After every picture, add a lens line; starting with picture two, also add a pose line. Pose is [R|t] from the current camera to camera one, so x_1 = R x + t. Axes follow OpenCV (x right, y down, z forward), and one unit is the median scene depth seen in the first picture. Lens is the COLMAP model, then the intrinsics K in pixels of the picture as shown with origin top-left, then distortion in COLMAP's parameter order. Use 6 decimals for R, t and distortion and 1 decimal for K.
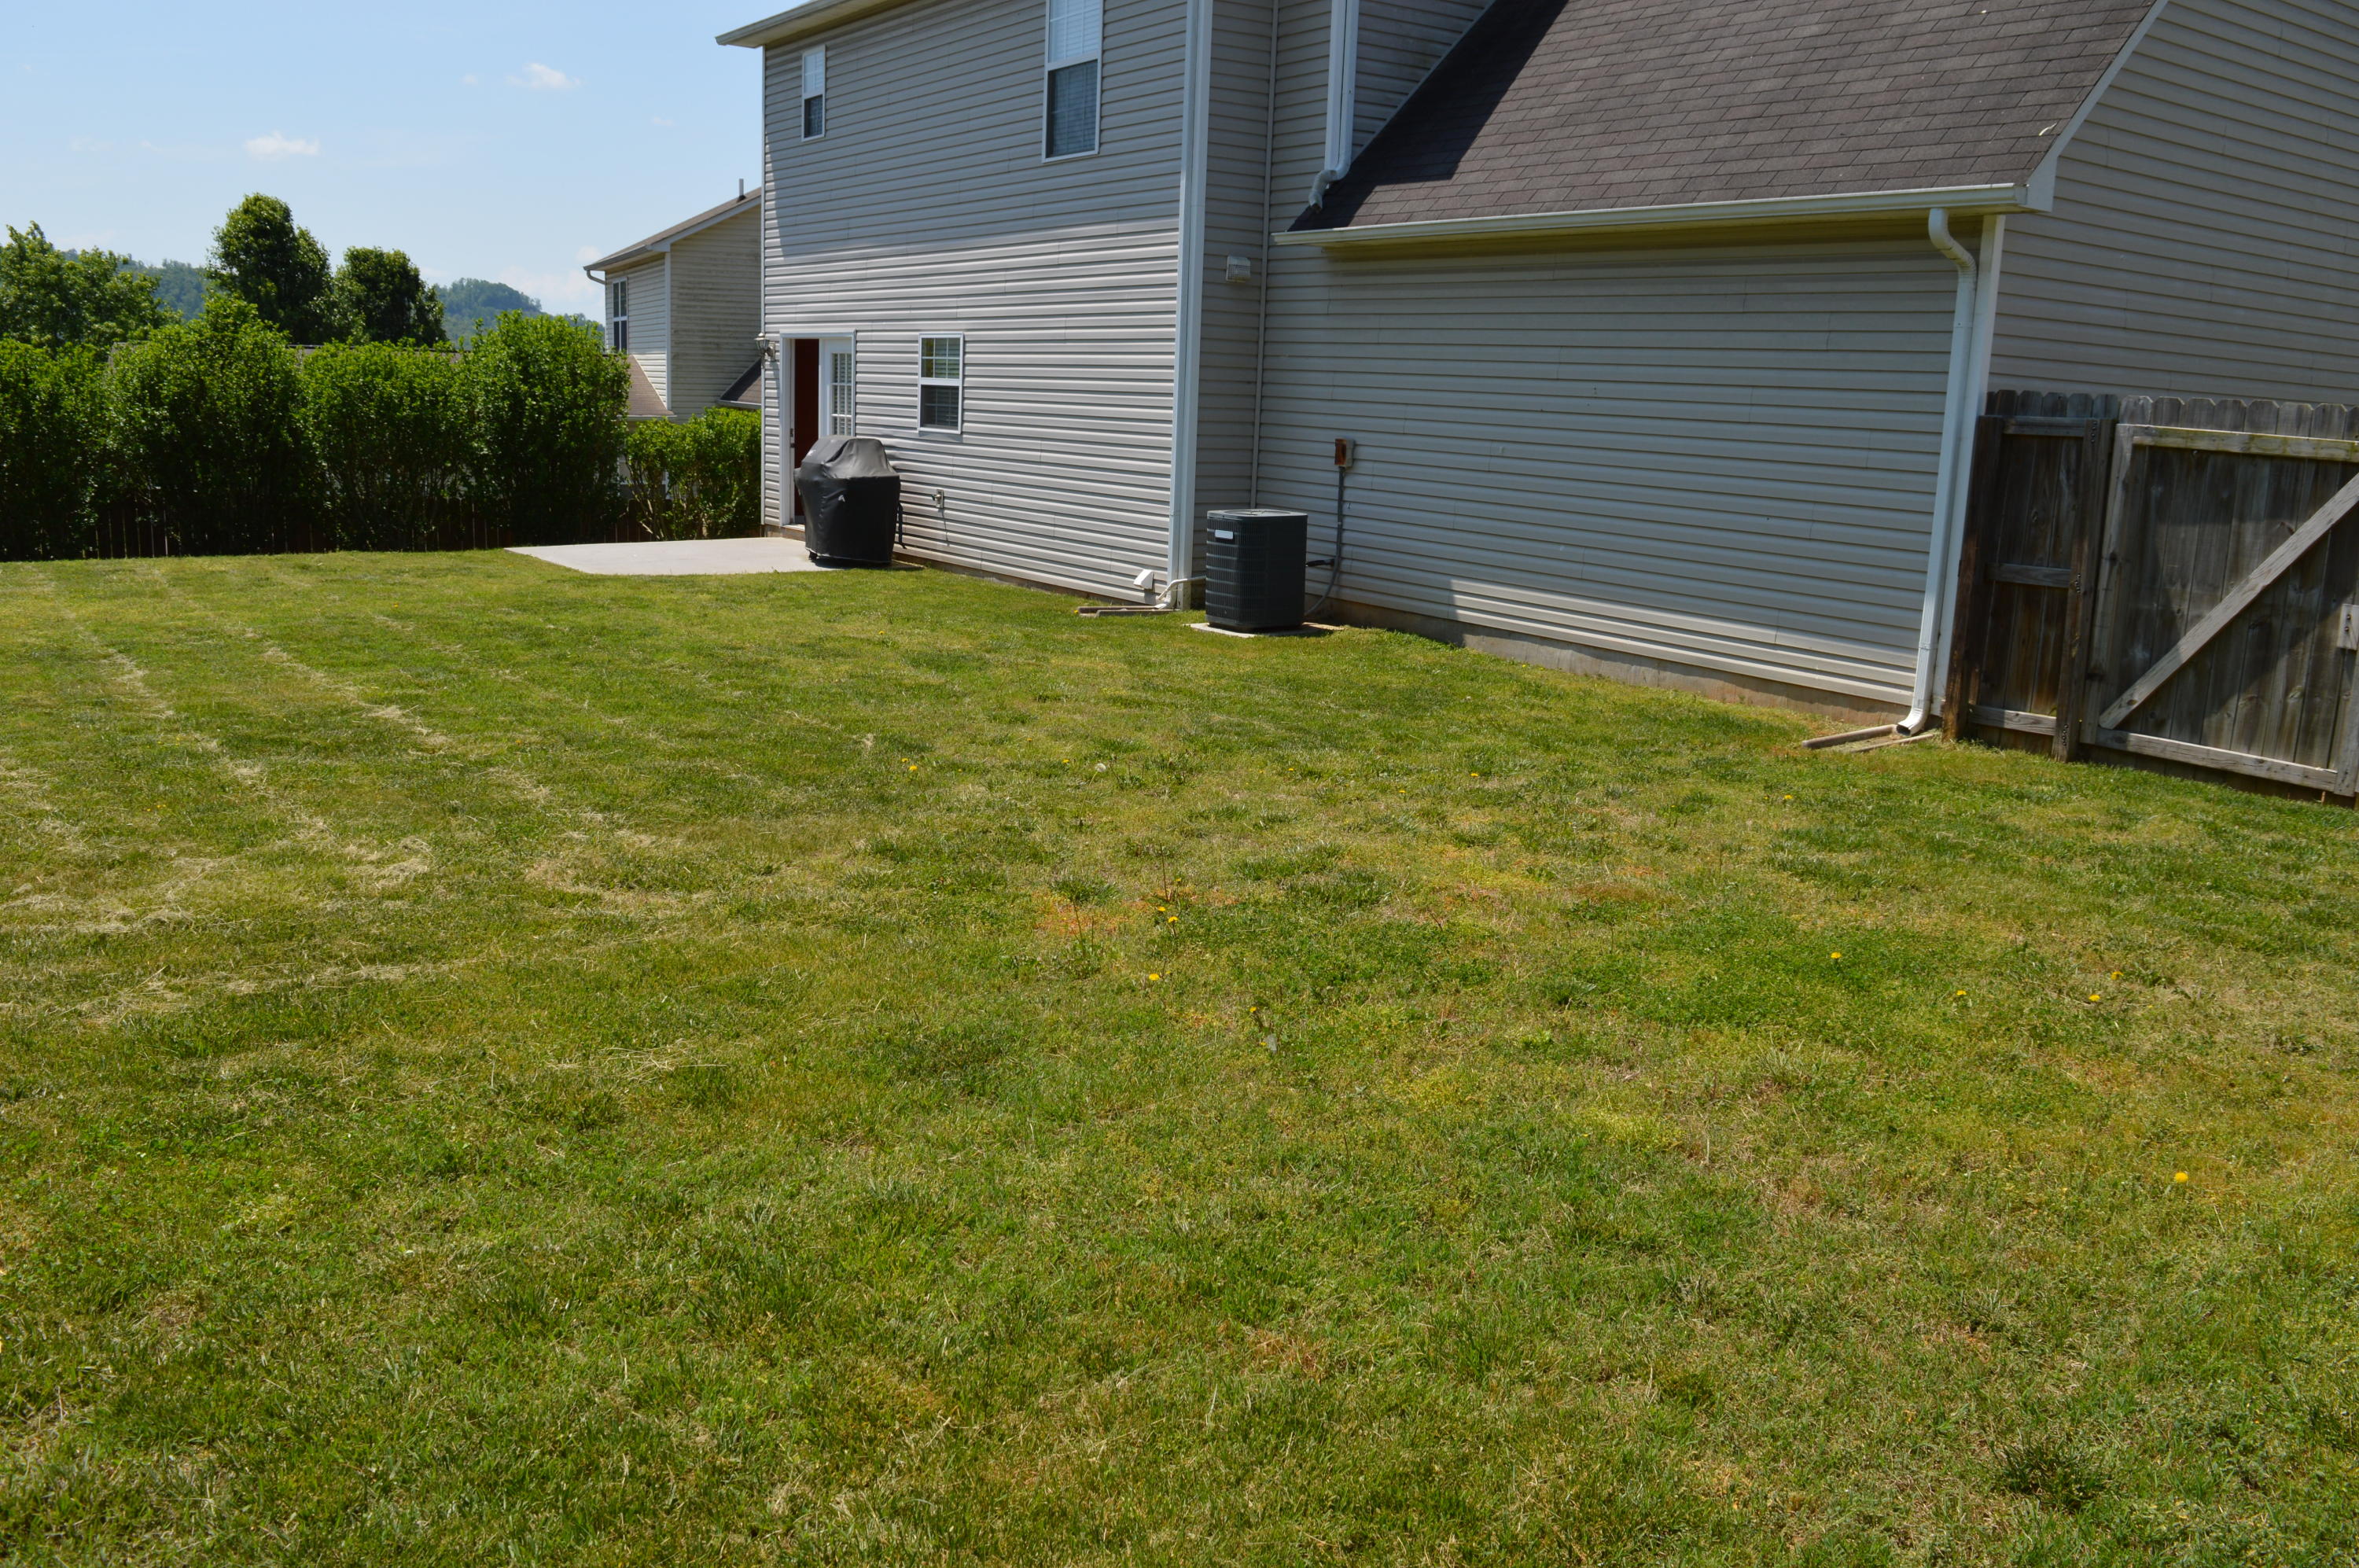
lens RADIAL K [[1877.2, 0, 1174.7], [0, 1877.2, 759.3], [0, 0, 1]] dist [-0.093796, 0.014039]
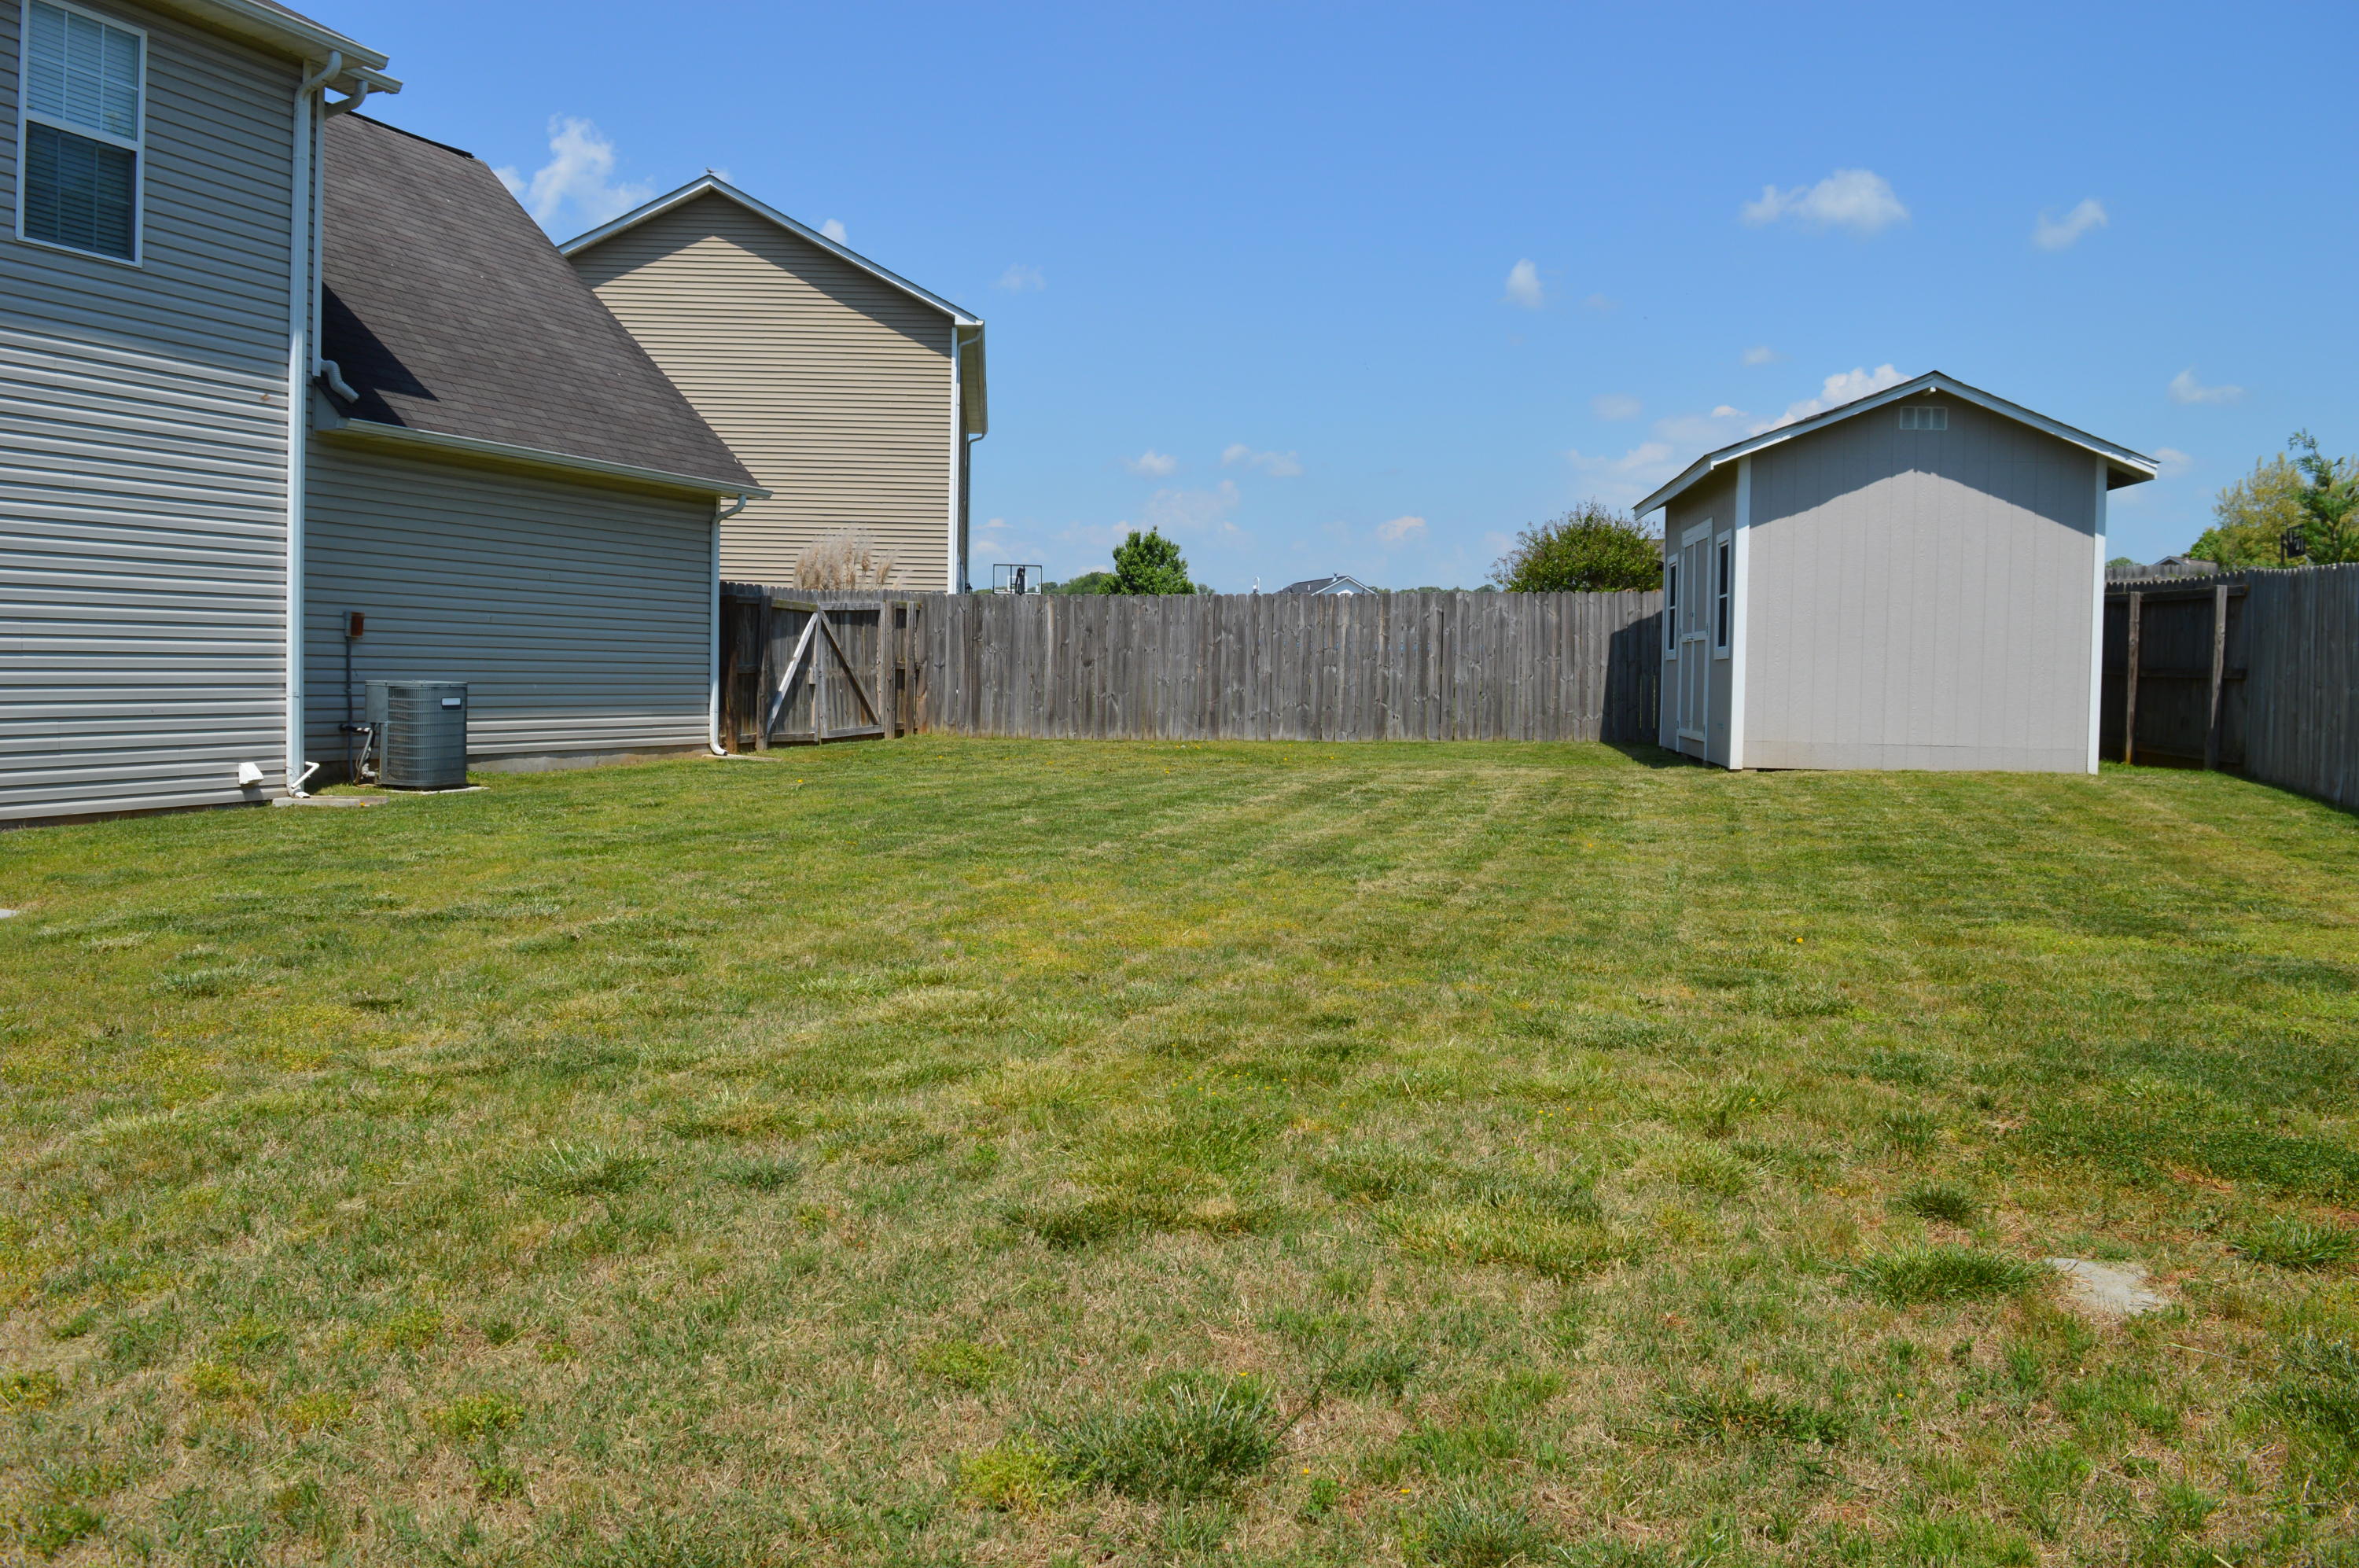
lens RADIAL K [[1877.2, 0, 1174.7], [0, 1877.2, 759.3], [0, 0, 1]] dist [-0.093796, 0.014039]
pose [[-0.590409, -0.080751, 0.803054, -1.025715], [0.121893, 0.974649, 0.187621, -0.224342], [-0.797846, 0.208660, -0.565599, 1.209234]]
